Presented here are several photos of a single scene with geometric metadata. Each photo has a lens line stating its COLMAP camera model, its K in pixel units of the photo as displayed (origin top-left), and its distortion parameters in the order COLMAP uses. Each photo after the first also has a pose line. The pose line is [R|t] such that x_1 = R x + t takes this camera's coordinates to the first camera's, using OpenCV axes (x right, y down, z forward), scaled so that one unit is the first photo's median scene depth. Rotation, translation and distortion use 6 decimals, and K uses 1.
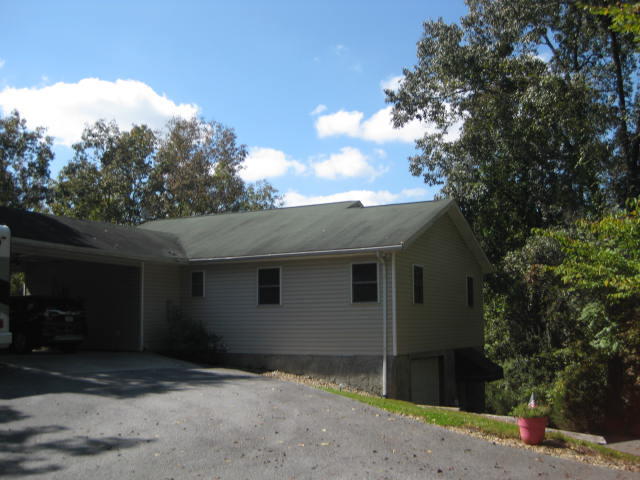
lens RADIAL K [[694.0, 0, 320.0], [0, 694.0, 240.0], [0, 0, 1]] dist [-0.114351, 0.000226]
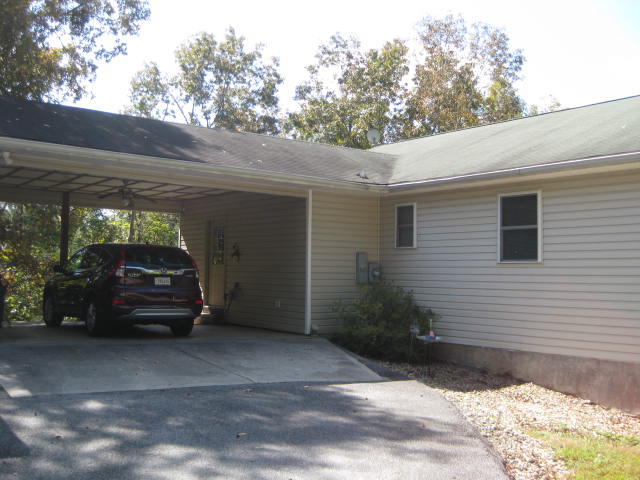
lens RADIAL K [[691.0, 0, 320.0], [0, 691.0, 215.5], [0, 0, 1]] dist [-0.150027, 0.021442]
pose [[0.901938, -0.013622, -0.431651, 0.016845], [0.026181, 0.999389, 0.023166, 0.038335], [0.431071, -0.032195, 0.901743, 0.419043]]
